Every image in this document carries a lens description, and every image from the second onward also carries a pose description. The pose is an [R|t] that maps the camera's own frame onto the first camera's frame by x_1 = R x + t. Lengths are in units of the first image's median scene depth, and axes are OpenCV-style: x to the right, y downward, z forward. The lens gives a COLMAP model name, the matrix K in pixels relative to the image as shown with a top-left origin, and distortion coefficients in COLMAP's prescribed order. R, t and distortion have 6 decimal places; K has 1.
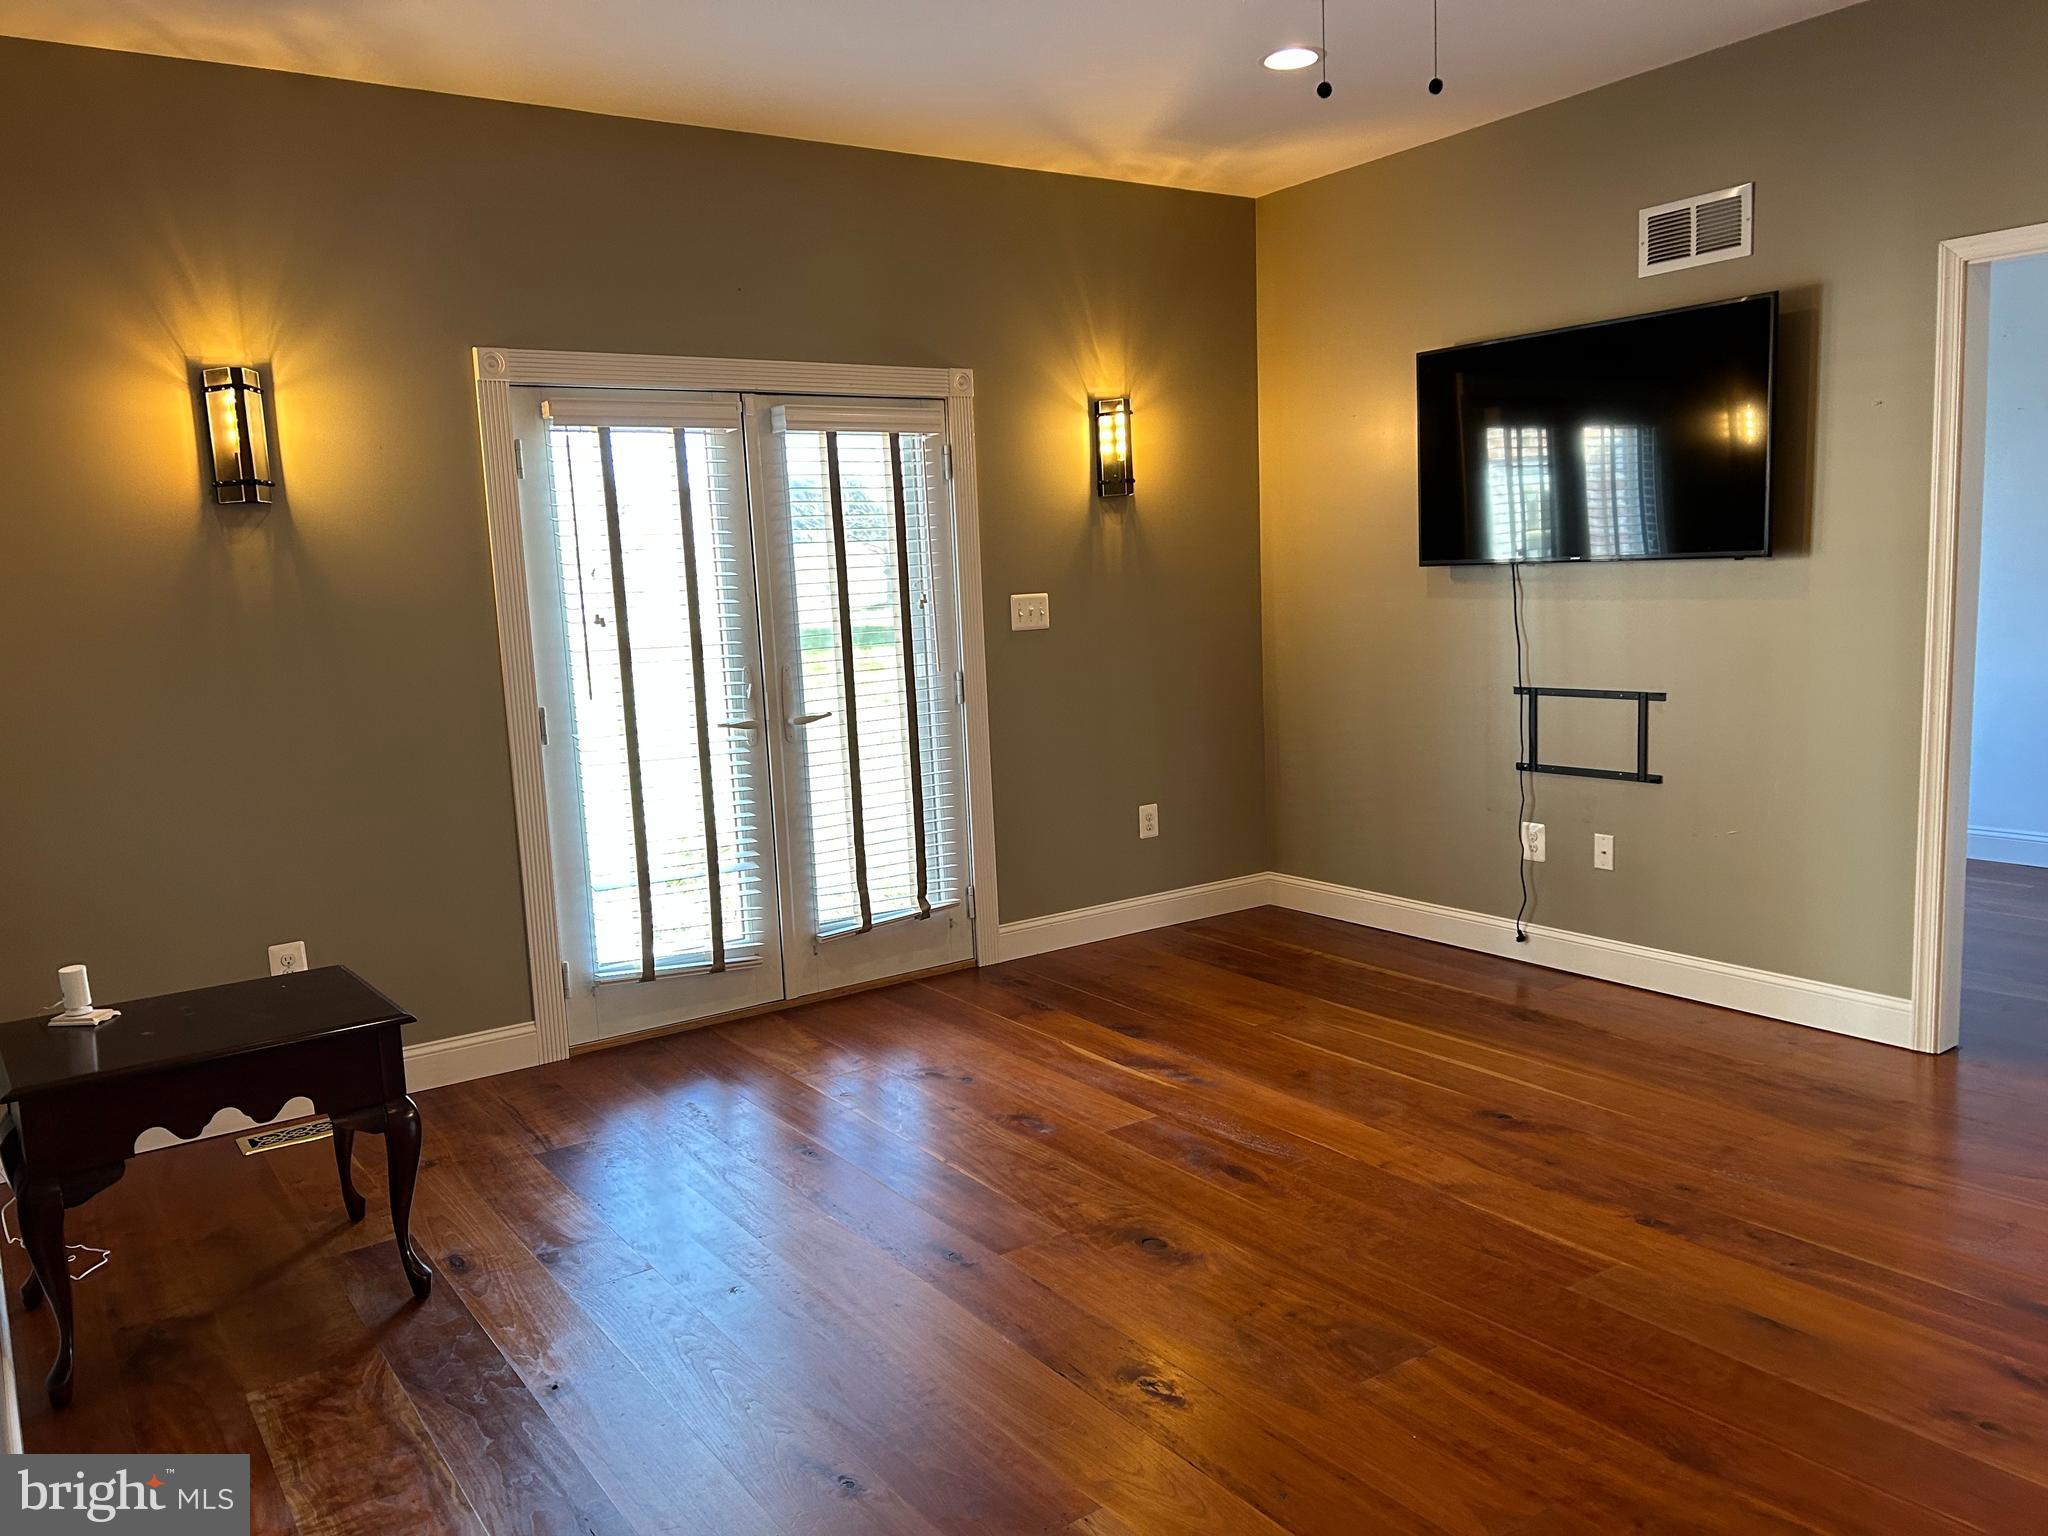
lens RADIAL K [[1537.3, 0, 1024.9], [0, 1537.3, 762.4], [0, 0, 1]] dist [0.024544, -0.007242]
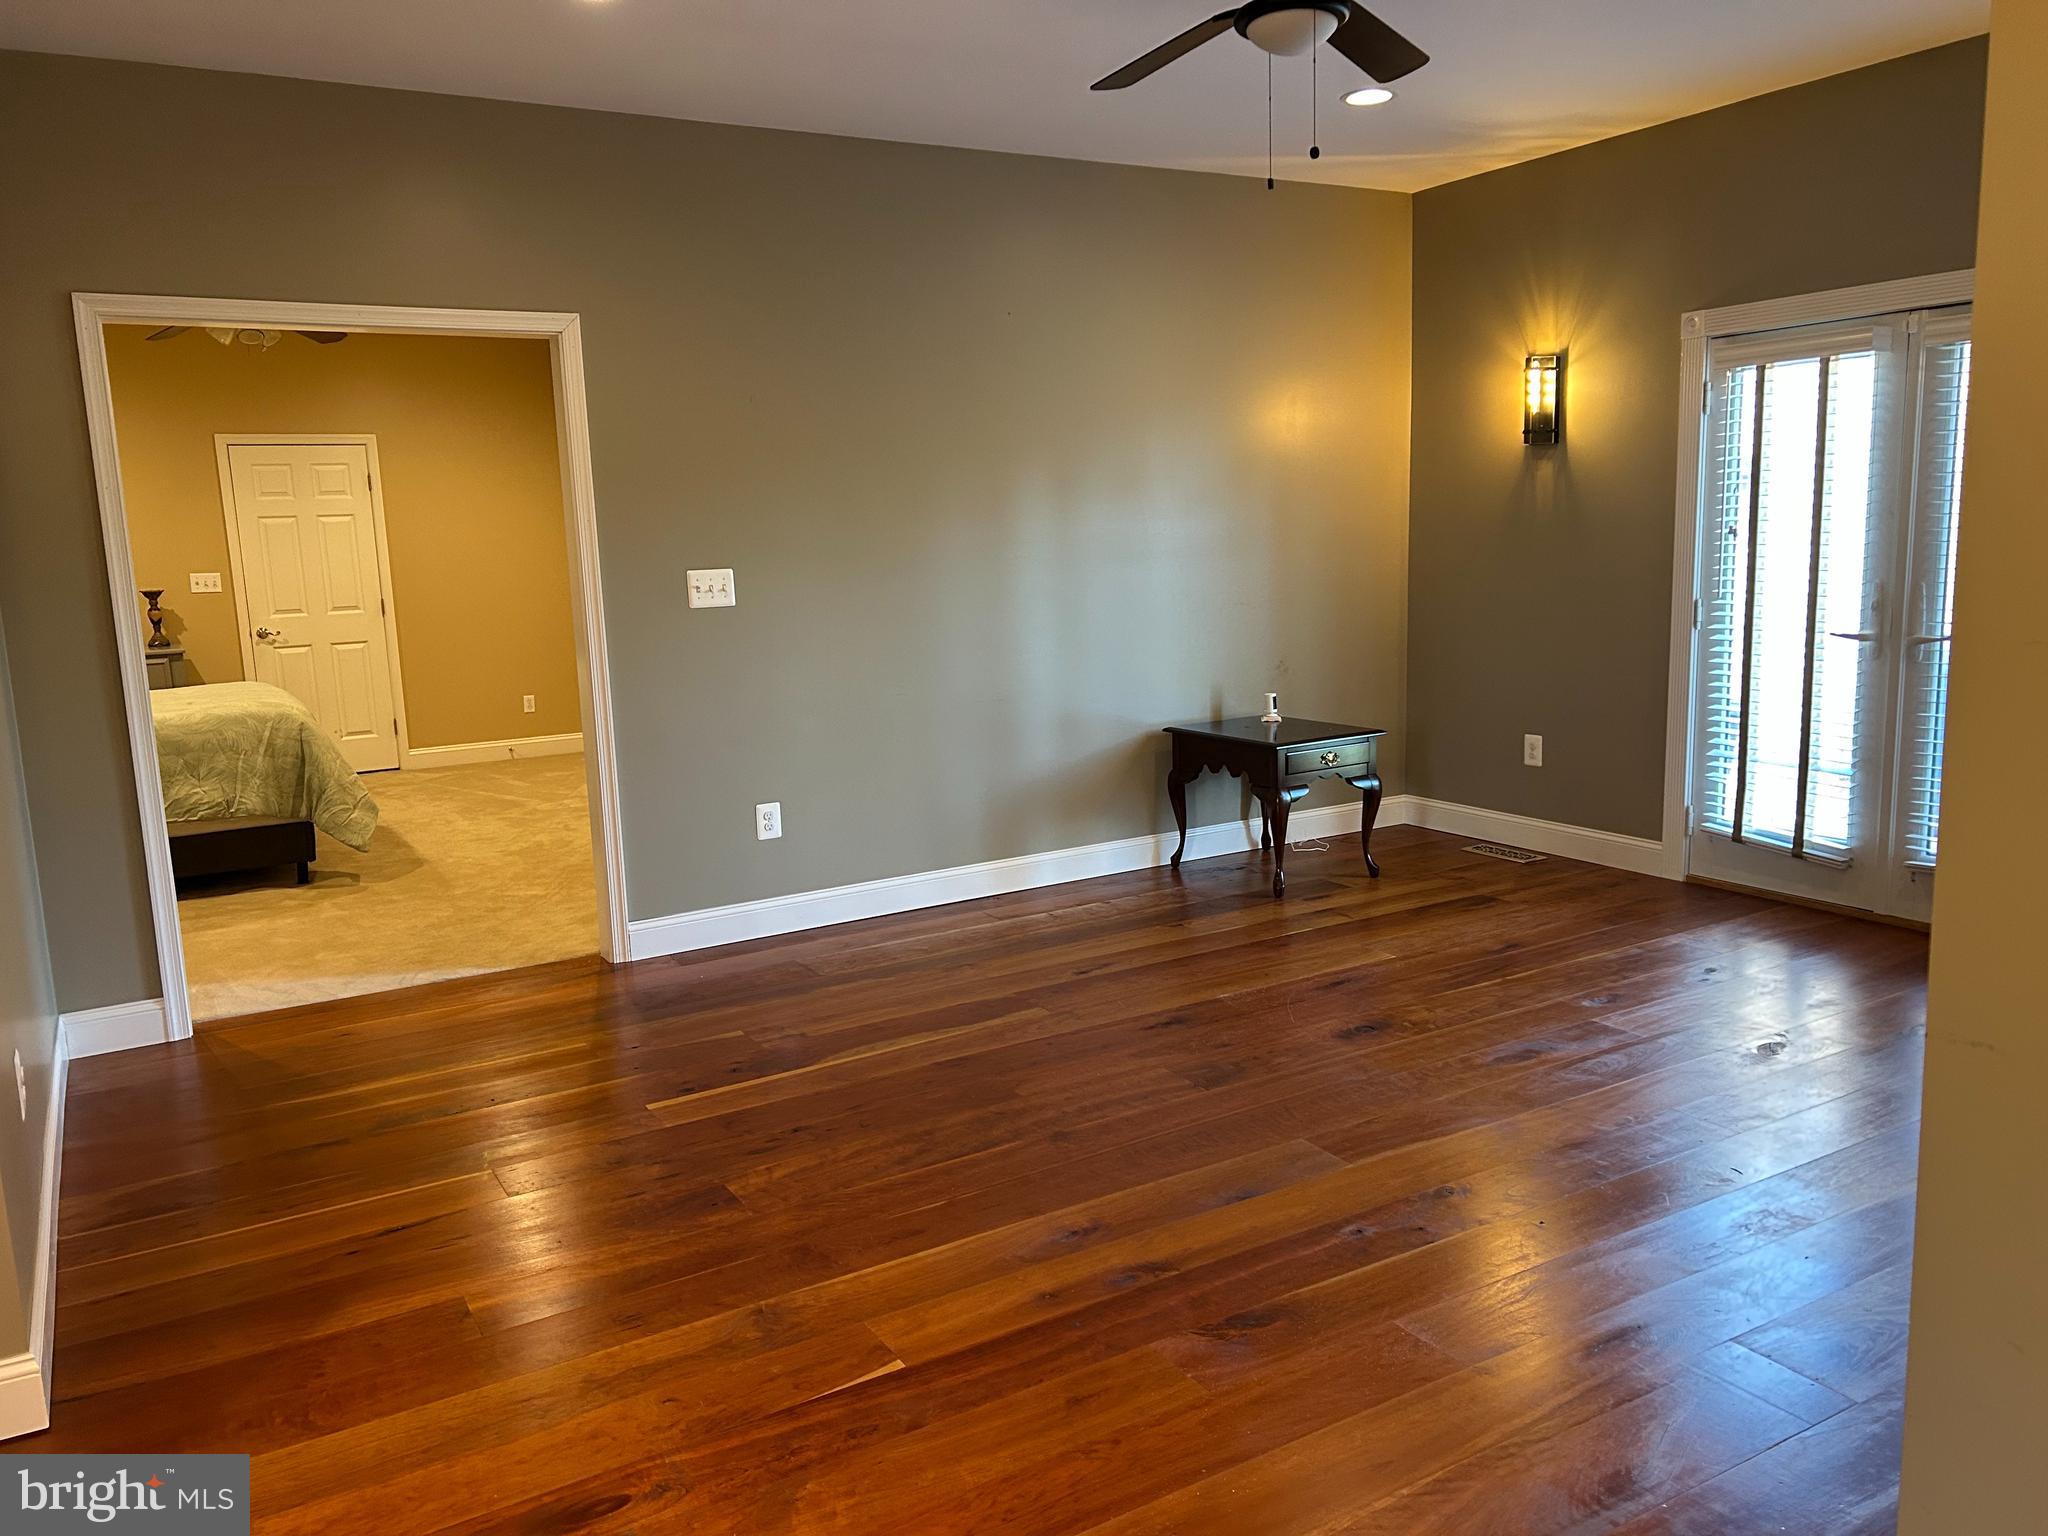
lens RADIAL K [[1537.3, 0, 1027.0], [0, 1537.3, 773.6], [0, 0, 1]] dist [0.024544, -0.007242]
pose [[-0.074246, 0.202050, -0.976557, 1.008587], [-0.099674, 0.972852, 0.208861, -0.109061], [0.992246, 0.112845, -0.052092, 0.563764]]
